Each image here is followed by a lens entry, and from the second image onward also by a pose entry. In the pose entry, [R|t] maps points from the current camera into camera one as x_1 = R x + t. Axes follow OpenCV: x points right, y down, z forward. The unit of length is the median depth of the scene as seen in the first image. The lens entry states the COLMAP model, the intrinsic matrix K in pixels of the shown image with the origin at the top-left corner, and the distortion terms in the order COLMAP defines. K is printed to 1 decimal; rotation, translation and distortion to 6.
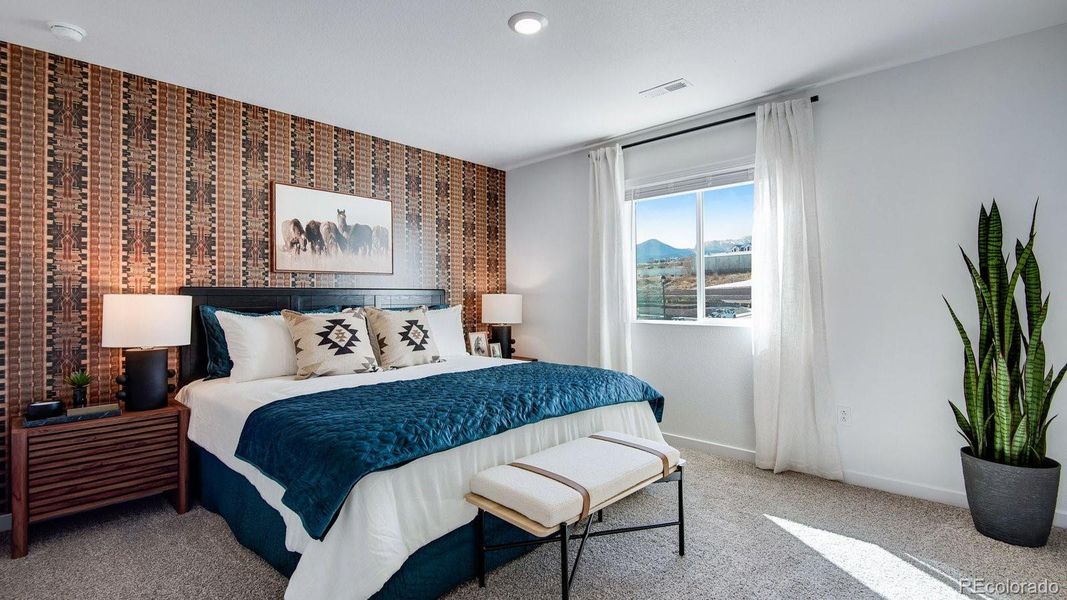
lens RADIAL K [[469.6, 0, 526.6], [0, 469.6, 295.0], [0, 0, 1]] dist [-0.023223, -0.001817]
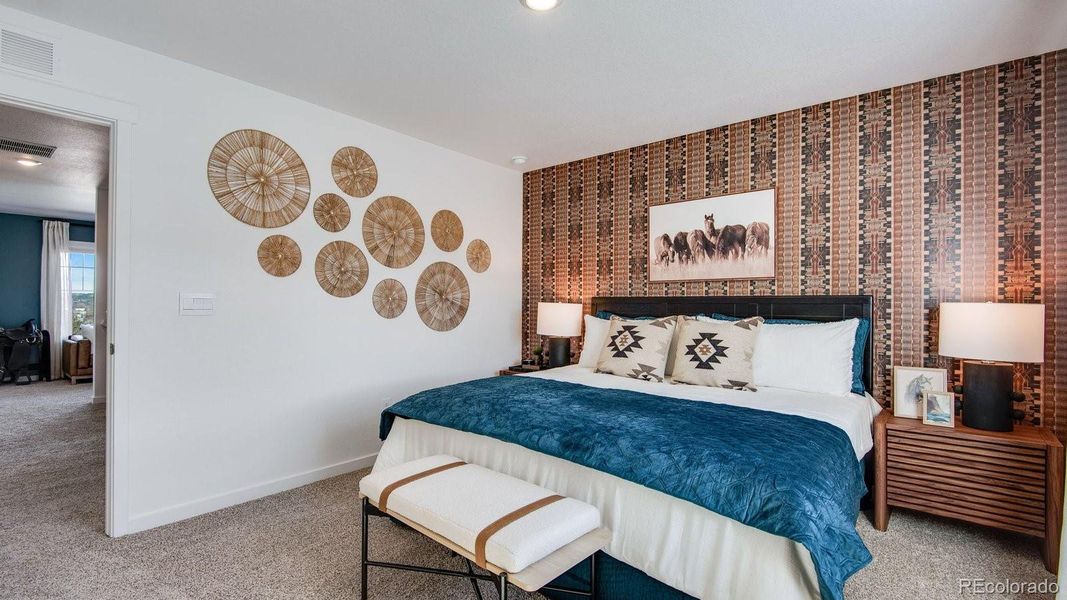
lens RADIAL K [[469.6, 0, 528.4], [0, 469.6, 304.9], [0, 0, 1]] dist [-0.023223, -0.001817]
pose [[0.037314, 0.002901, -0.999299, 0.557517], [-0.005694, 0.999980, 0.002690, 0.002382], [0.999287, 0.005590, 0.037330, 0.603417]]
